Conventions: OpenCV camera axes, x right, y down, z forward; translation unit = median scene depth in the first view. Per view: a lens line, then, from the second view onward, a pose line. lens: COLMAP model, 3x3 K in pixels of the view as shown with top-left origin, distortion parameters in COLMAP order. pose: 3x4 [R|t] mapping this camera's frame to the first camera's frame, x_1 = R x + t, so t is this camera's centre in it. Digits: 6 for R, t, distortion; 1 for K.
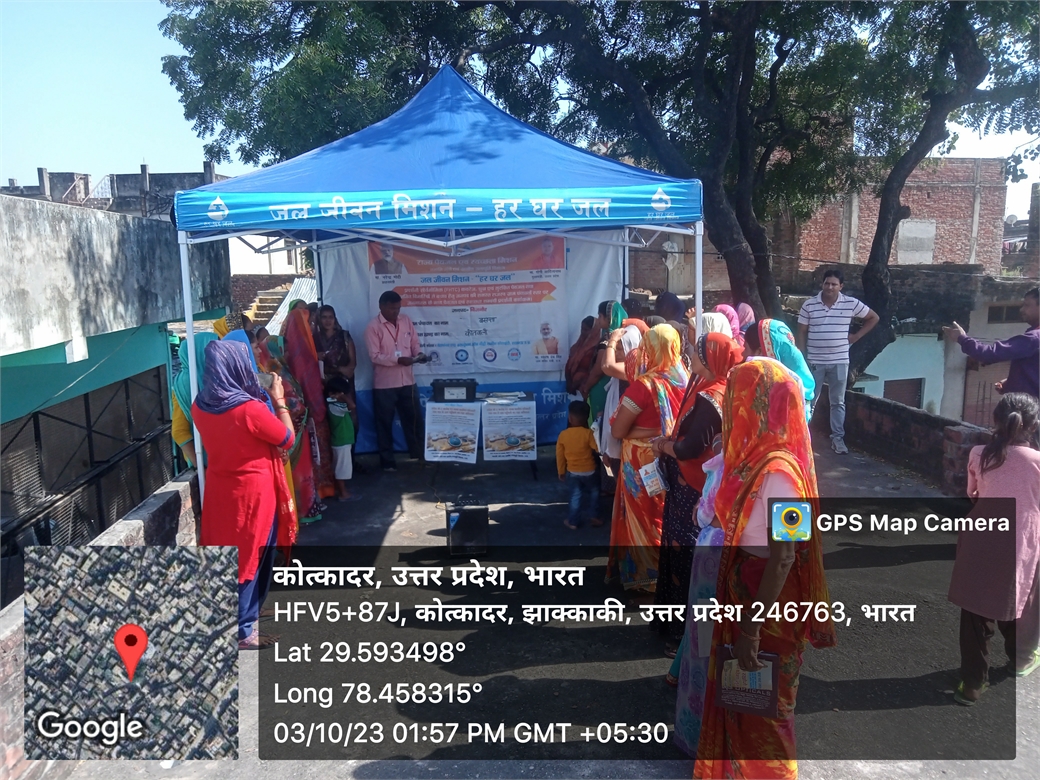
lens RADIAL K [[915.5, 0, 521.1], [0, 915.5, 391.3], [0, 0, 1]] dist [0.003426, -0.010531]
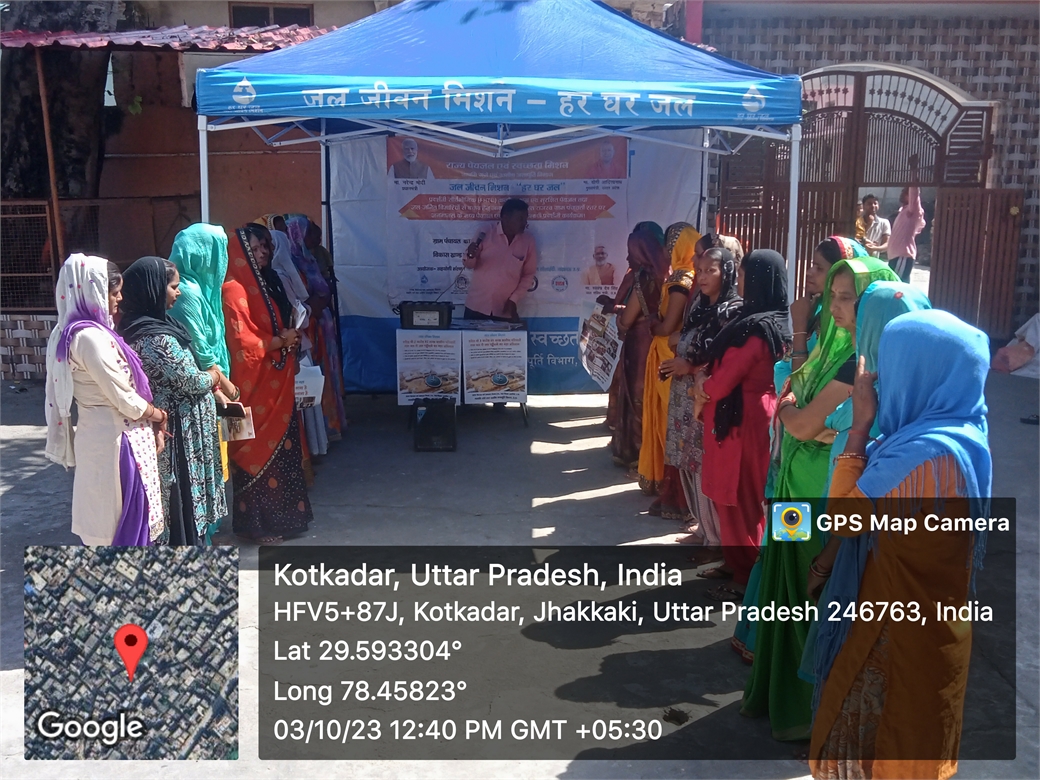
lens RADIAL K [[919.5, 0, 566.8], [0, 919.5, 391.0], [0, 0, 1]] dist [0.001042, -0.001816]
pose [[0.998428, 0.044848, -0.033630, 0.019379], [-0.041094, 0.993620, 0.105028, -0.020050], [0.038126, -0.103481, 0.993900, 0.110852]]
